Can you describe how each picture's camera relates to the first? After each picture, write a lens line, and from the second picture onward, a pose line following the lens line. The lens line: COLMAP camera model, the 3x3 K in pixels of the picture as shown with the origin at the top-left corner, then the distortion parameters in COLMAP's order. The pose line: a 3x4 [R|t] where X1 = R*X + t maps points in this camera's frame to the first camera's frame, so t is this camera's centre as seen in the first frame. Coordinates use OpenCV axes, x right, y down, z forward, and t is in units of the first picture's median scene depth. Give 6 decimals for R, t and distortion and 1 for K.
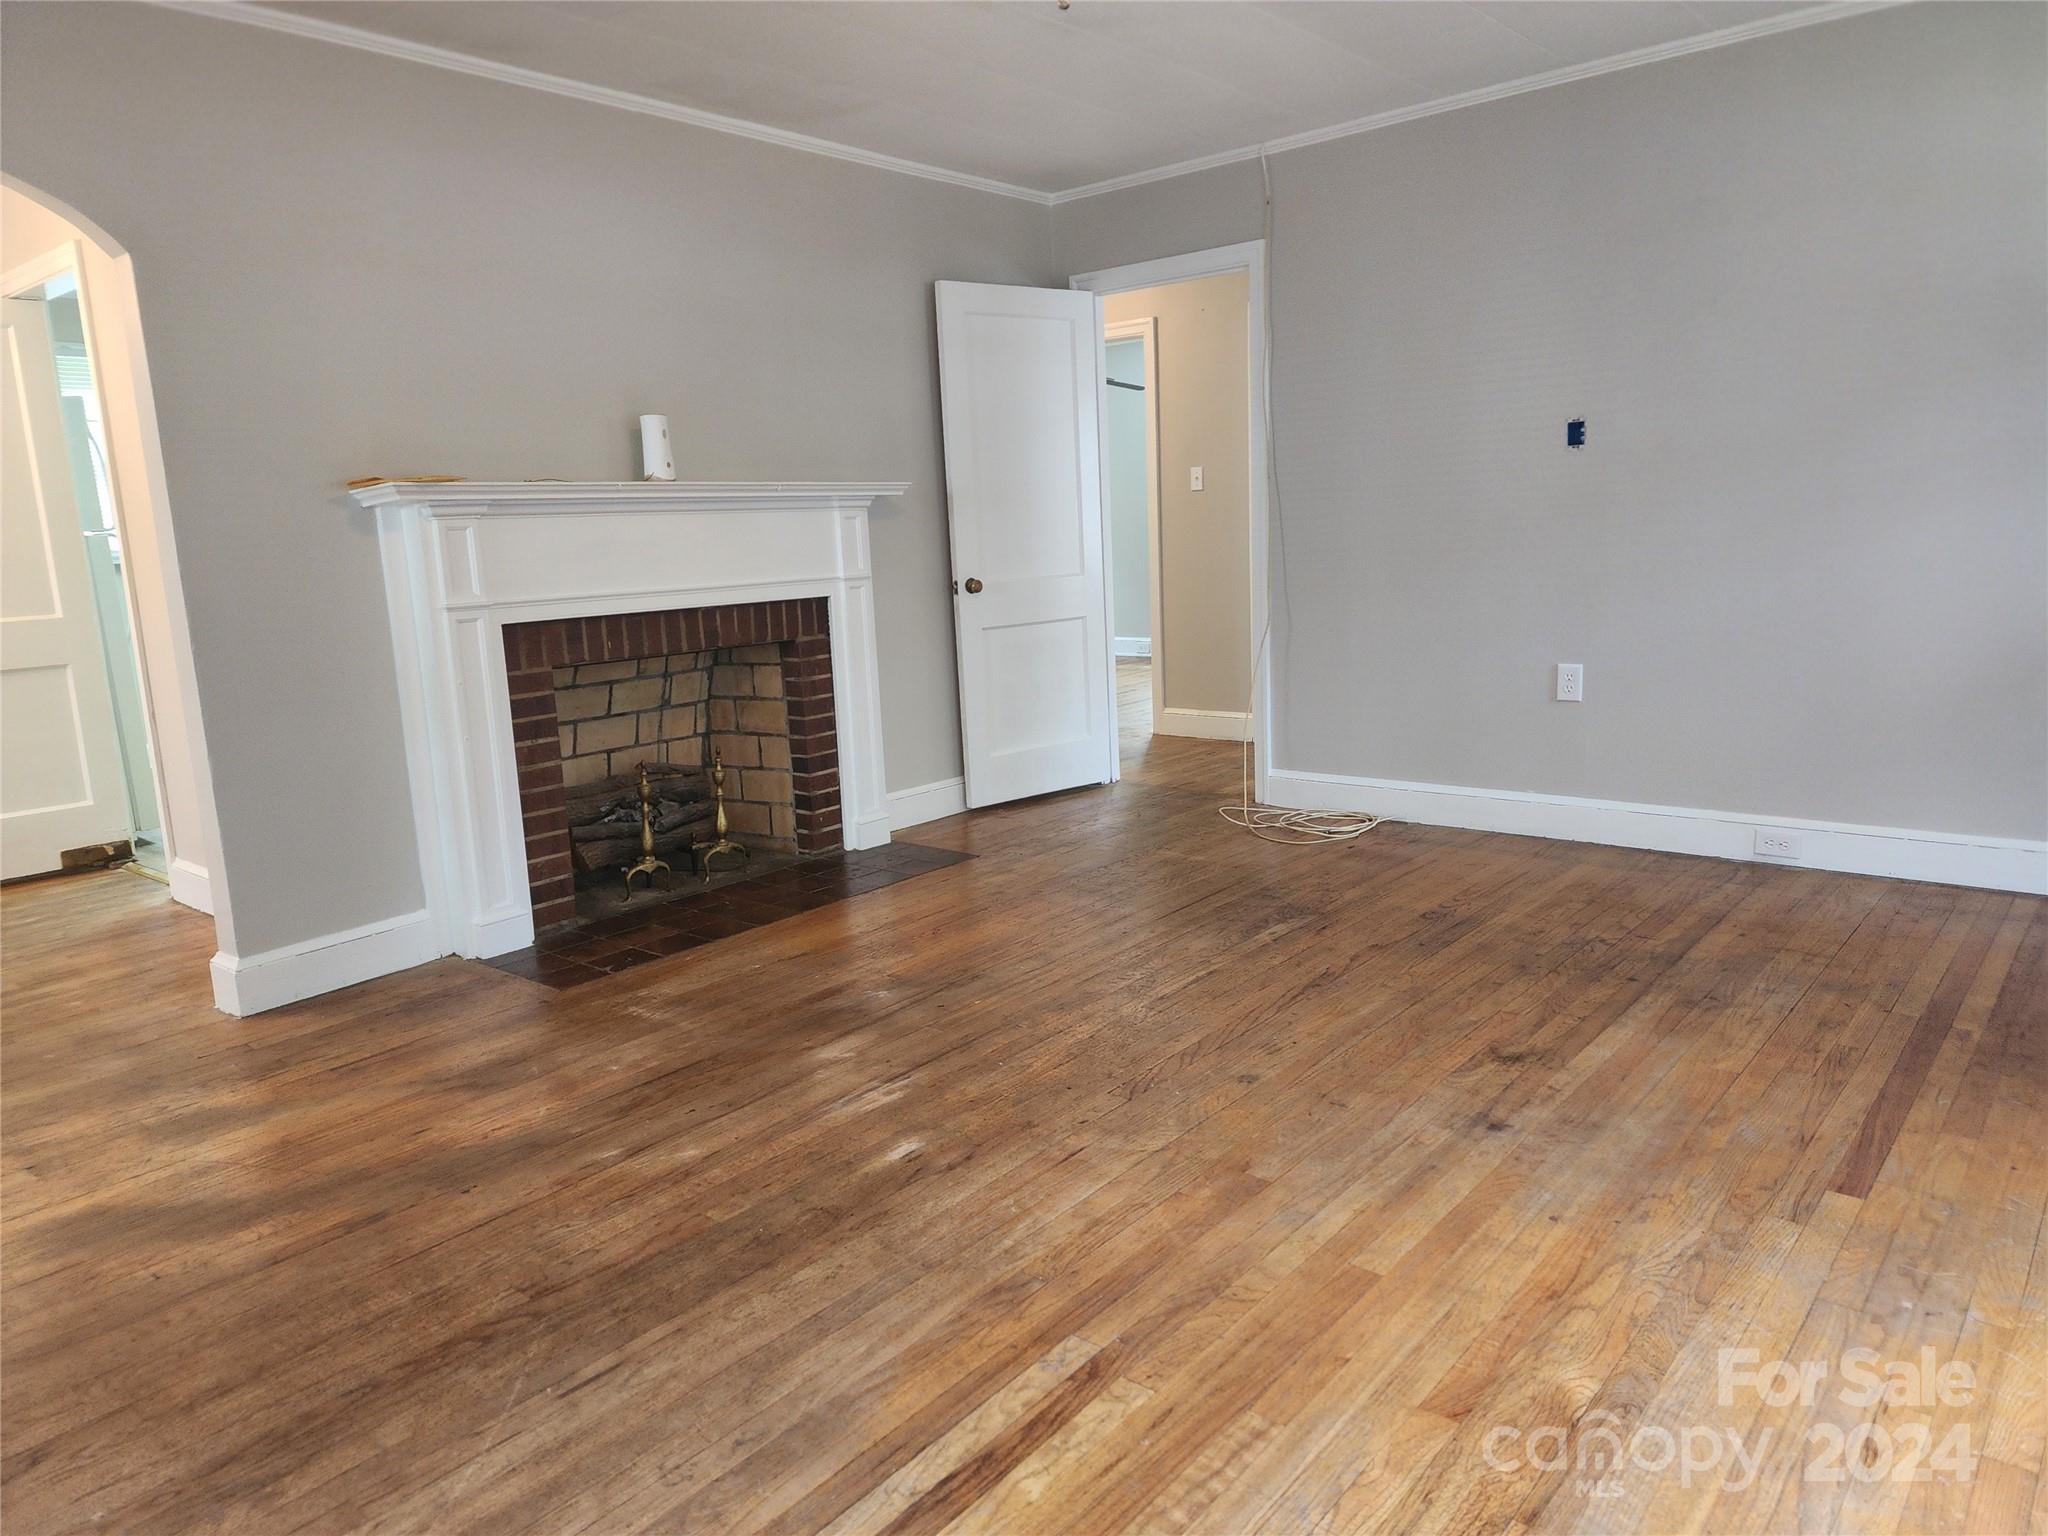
lens RADIAL K [[1373.4, 0, 1044.2], [0, 1373.4, 754.0], [0, 0, 1]] dist [0.047991, -0.018867]
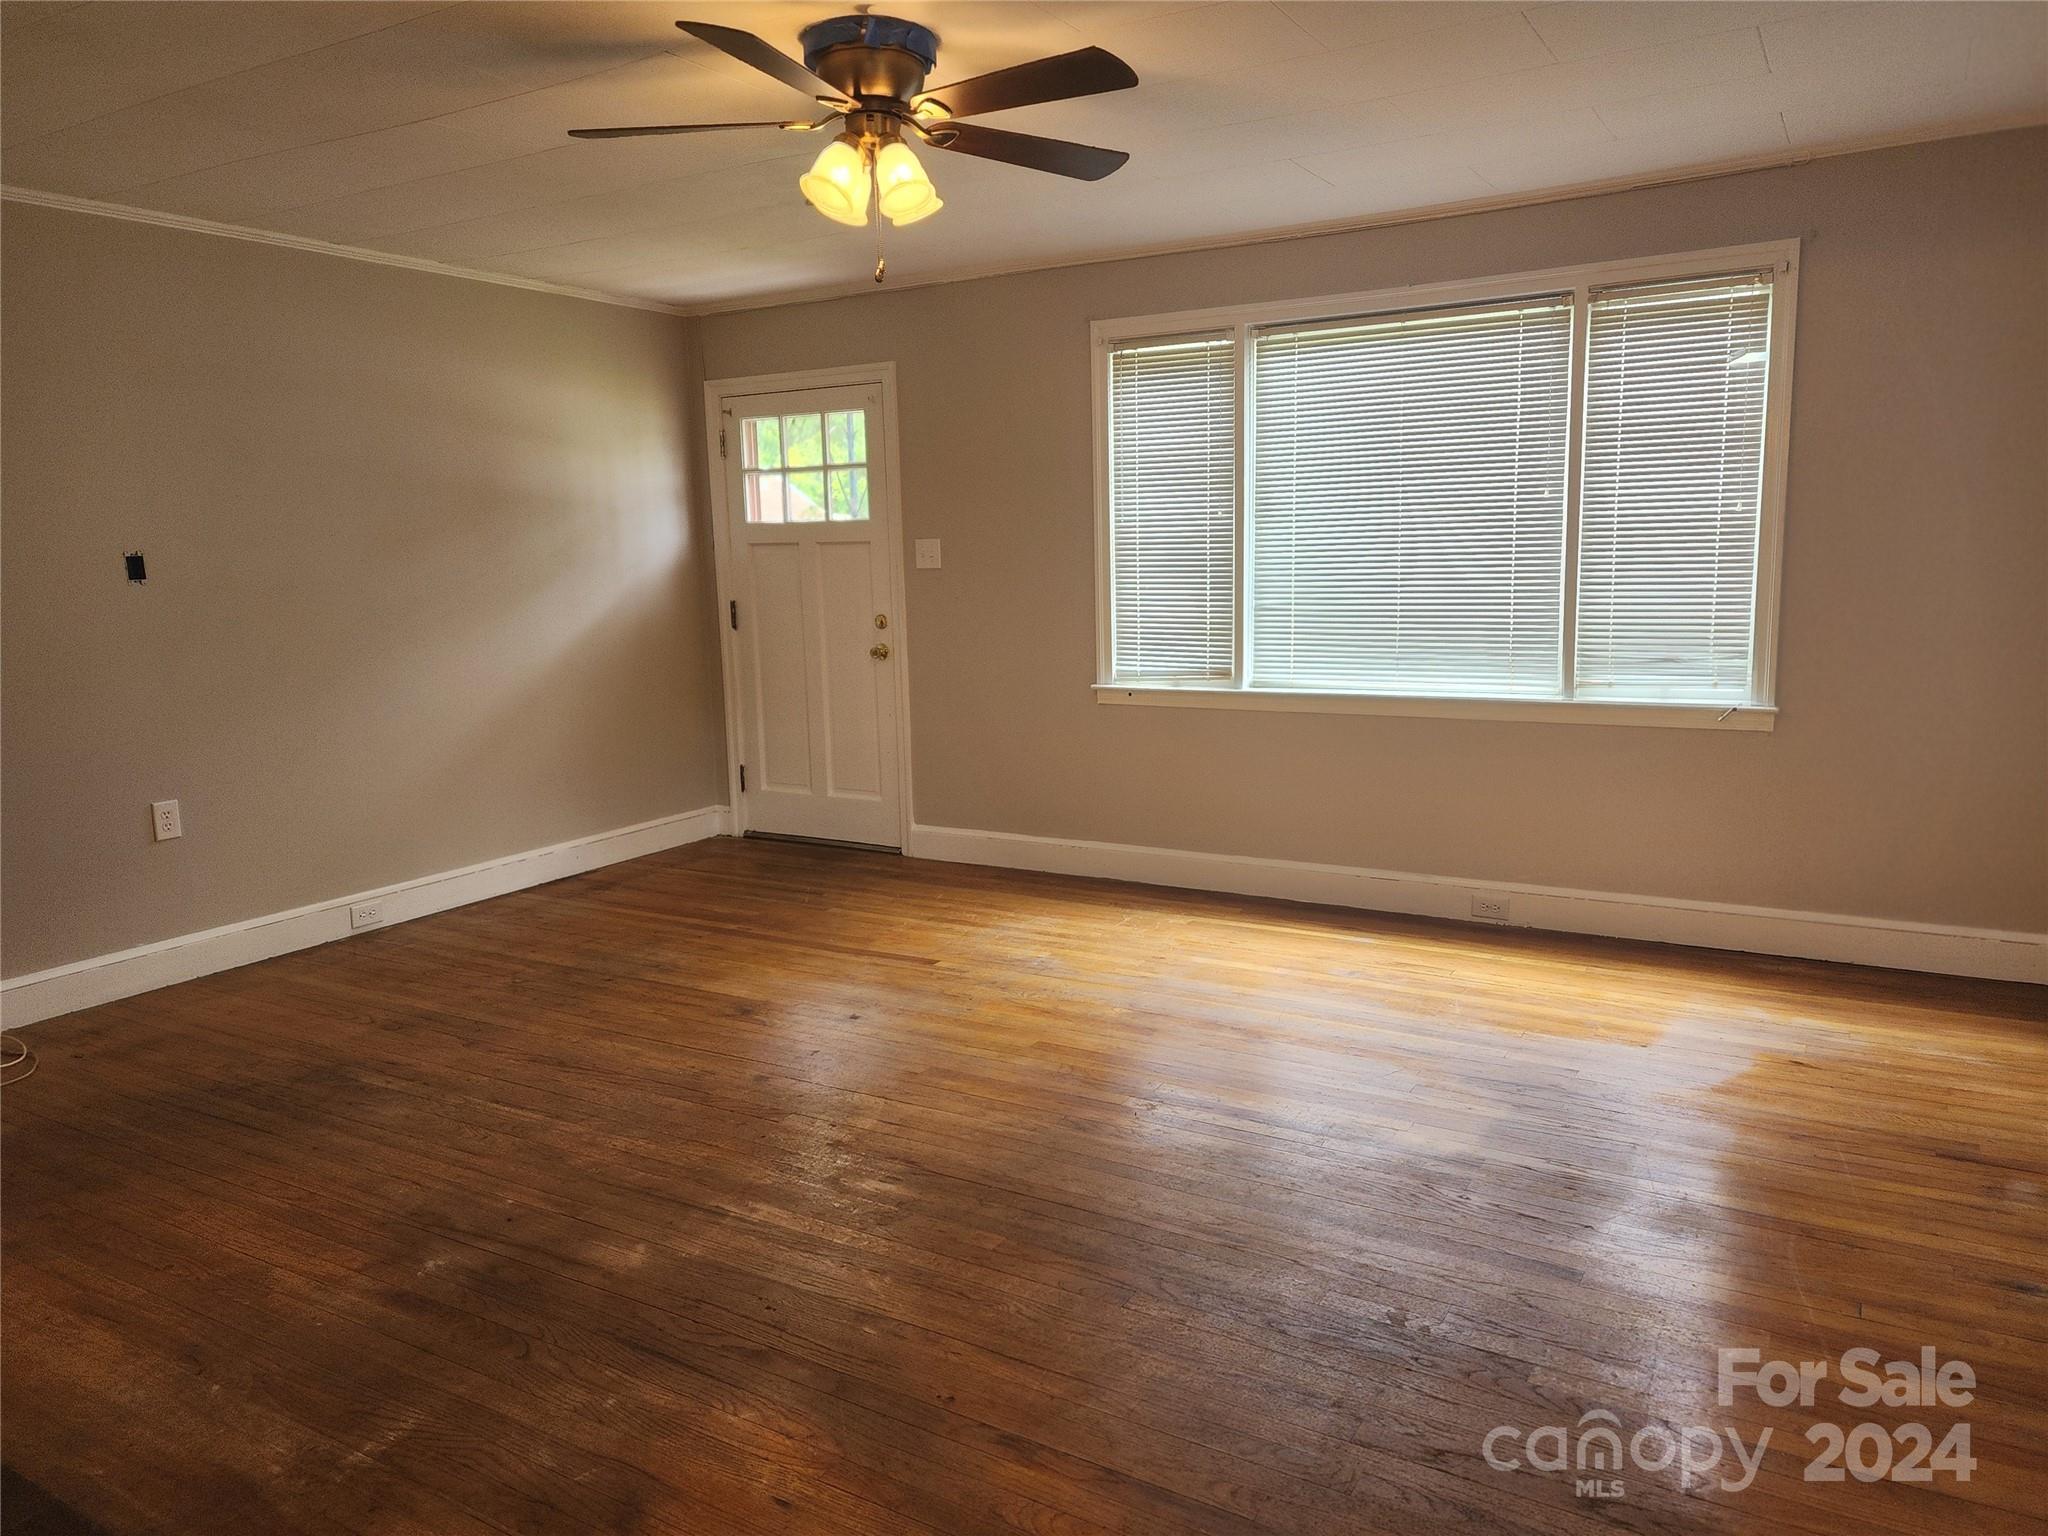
lens RADIAL K [[1373.4, 0, 1042.0], [0, 1373.4, 773.0], [0, 0, 1]] dist [0.047991, -0.018867]
pose [[-0.164076, -0.112957, 0.979959, -0.935211], [0.201535, 0.968630, 0.145394, -0.141730], [-0.965641, 0.221352, -0.136164, 0.734697]]
